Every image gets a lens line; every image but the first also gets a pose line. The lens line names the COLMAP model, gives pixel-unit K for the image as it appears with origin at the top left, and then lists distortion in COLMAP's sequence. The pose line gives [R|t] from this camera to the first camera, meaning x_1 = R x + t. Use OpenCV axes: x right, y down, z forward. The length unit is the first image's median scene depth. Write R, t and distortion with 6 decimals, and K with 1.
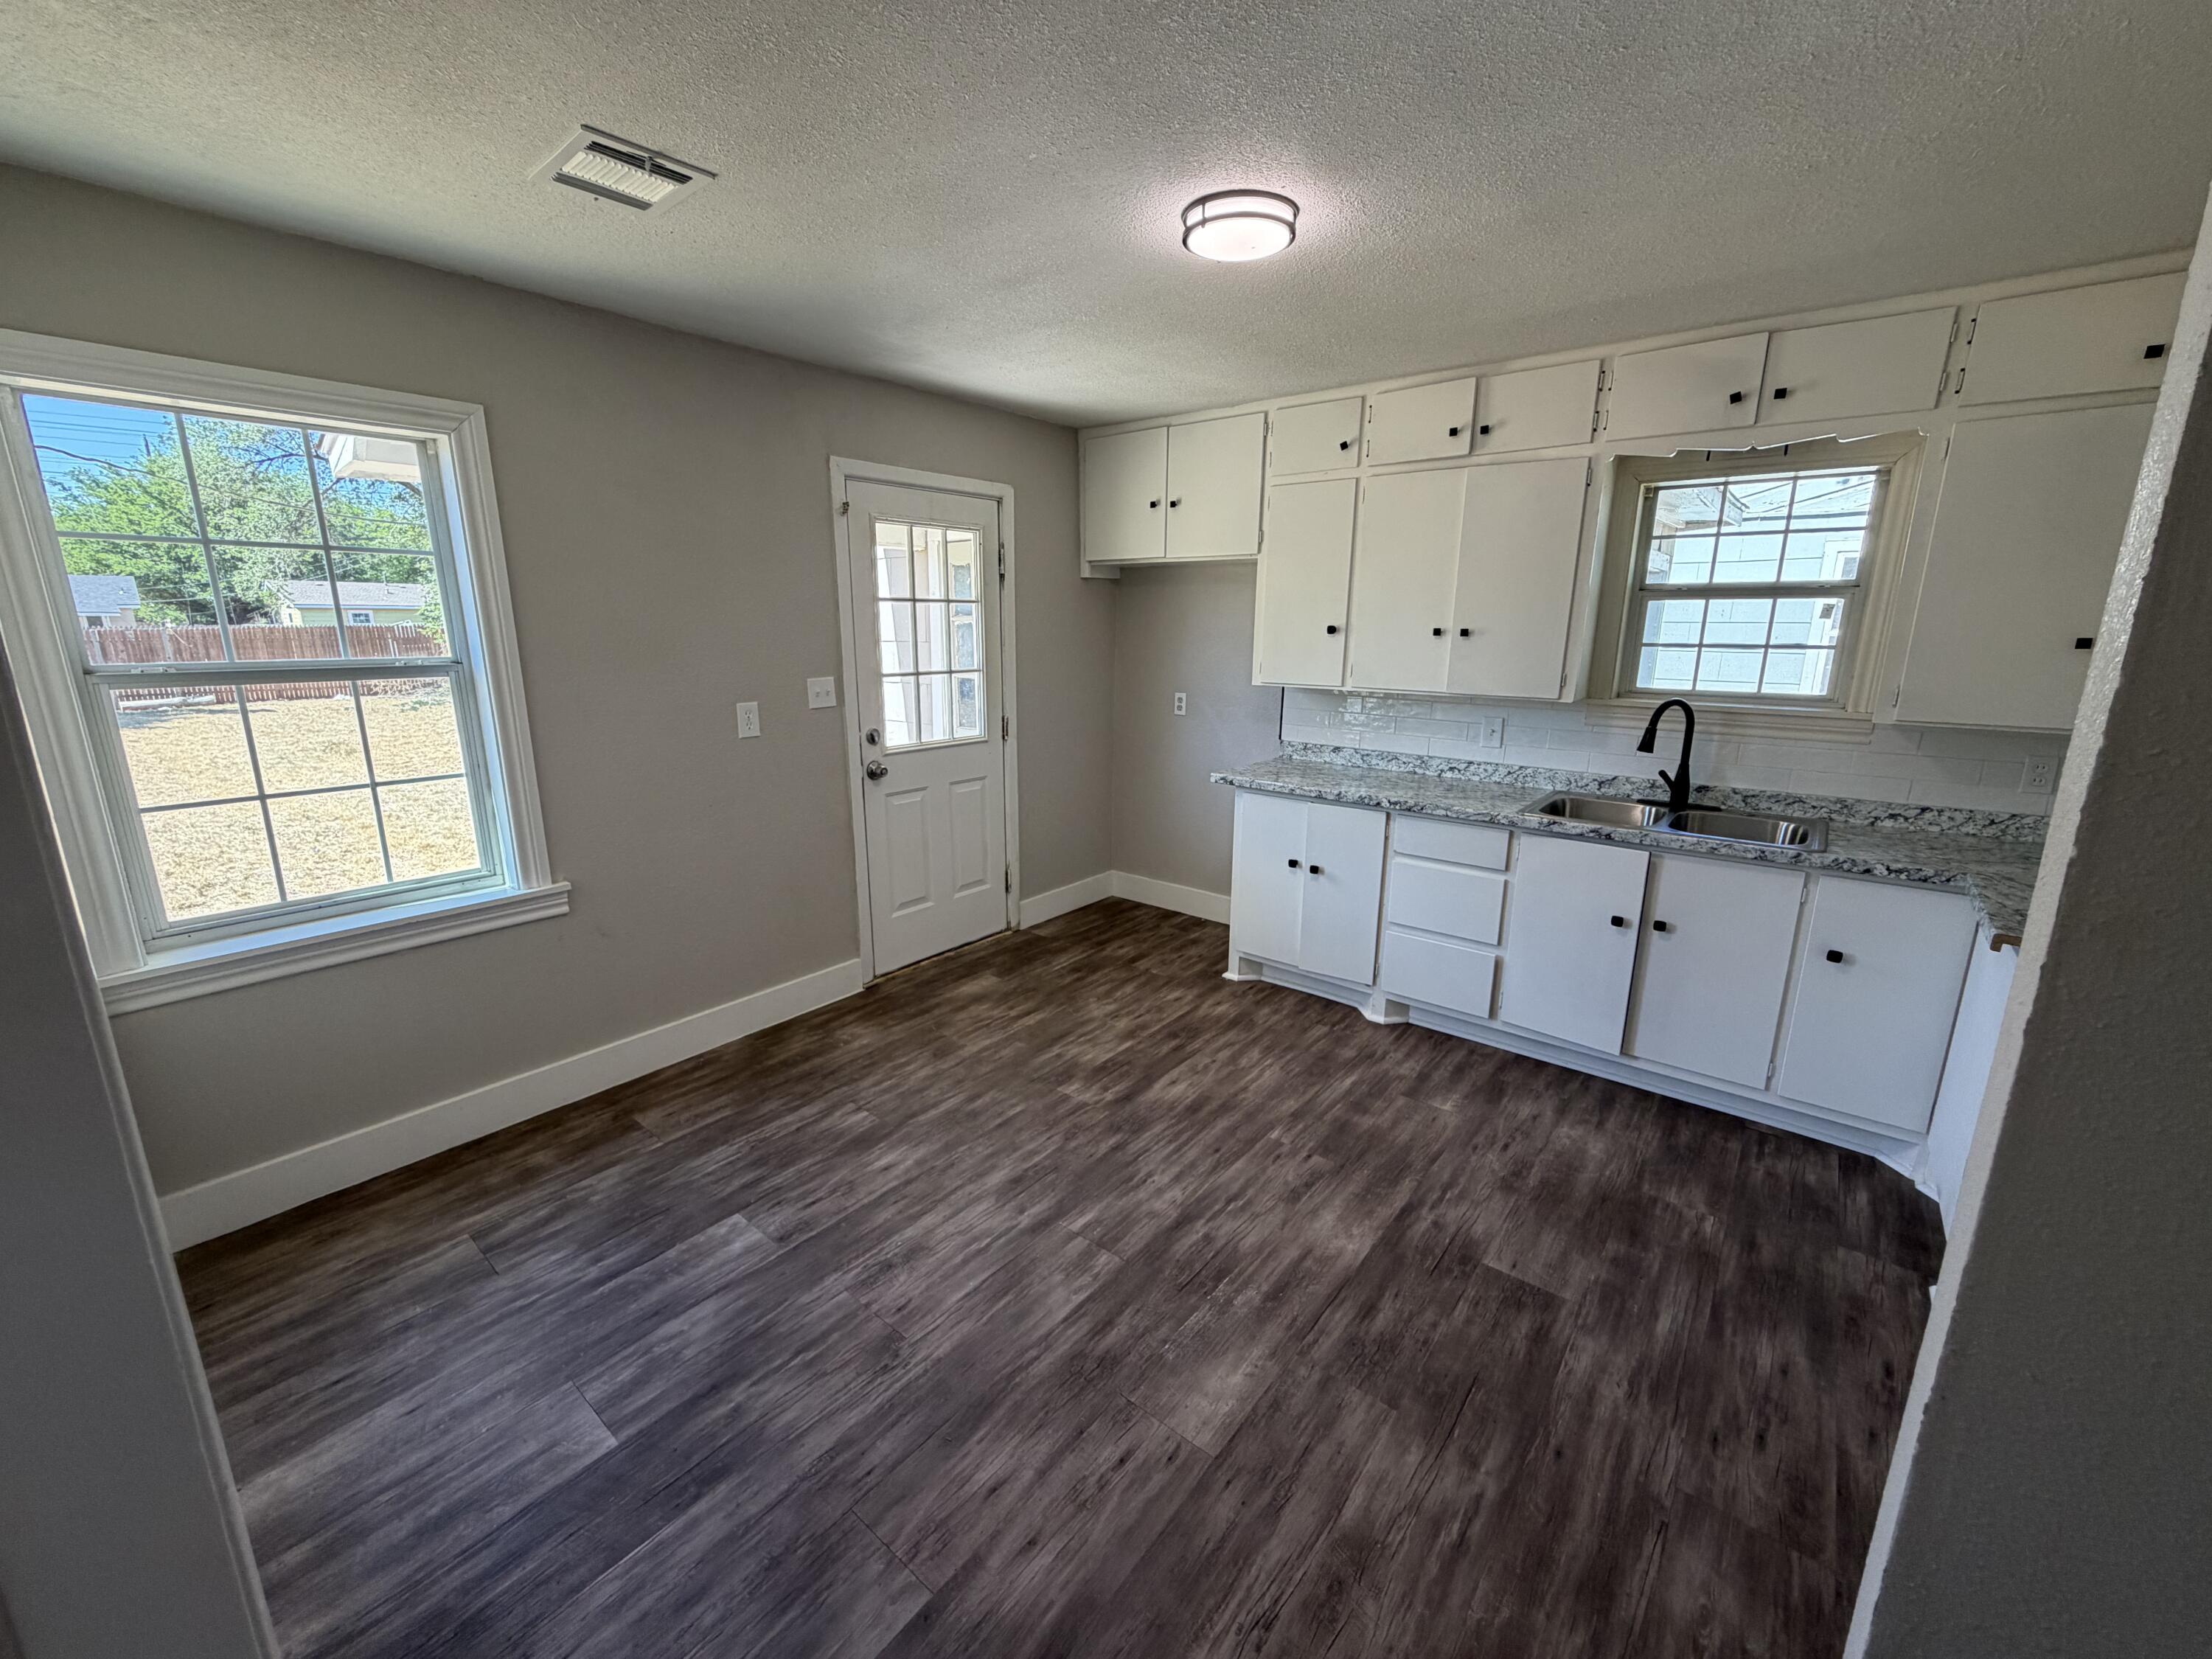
lens RADIAL K [[880.1, 0, 1095.6], [0, 880.1, 829.8], [0, 0, 1]] dist [-0.001349, -0.000038]
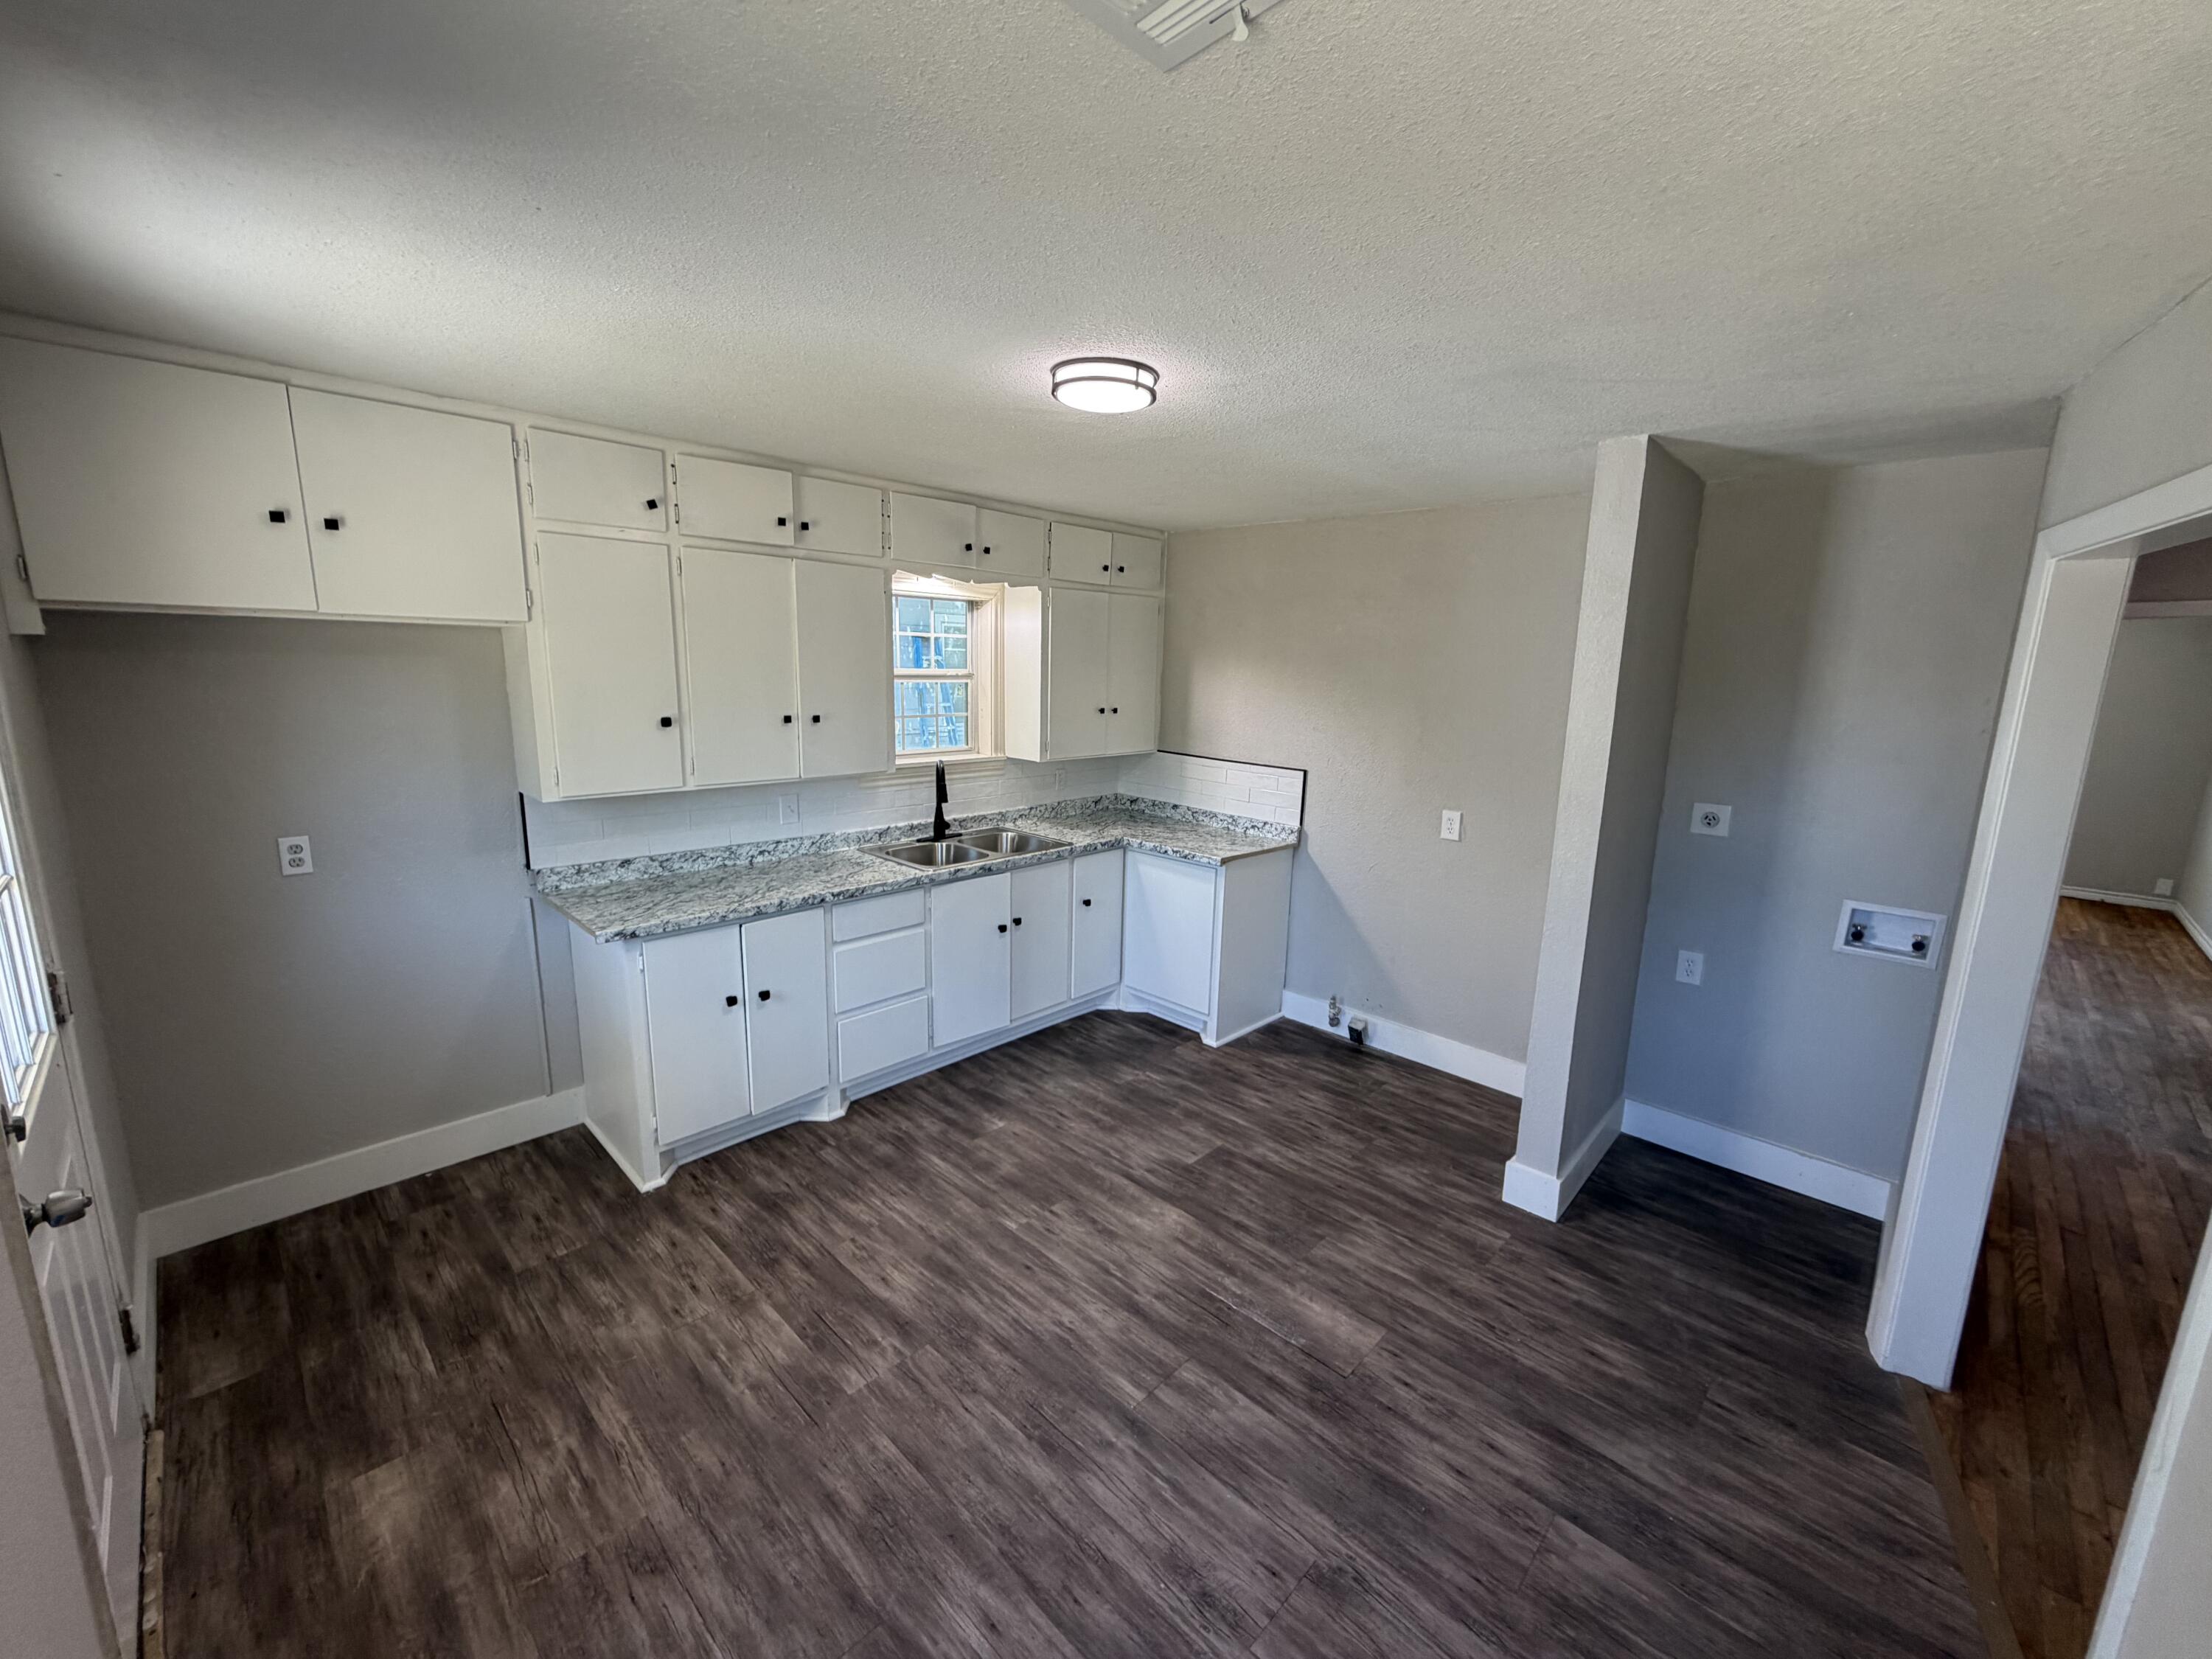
lens RADIAL K [[880.1, 0, 1106.0], [0, 880.1, 829.5], [0, 0, 1]] dist [0.004397, 0.000293]
pose [[0.085477, -0.193526, 0.977364, -0.640838], [0.207000, 0.962999, 0.172578, -0.228813], [-0.974600, 0.187563, 0.122375, 0.628544]]
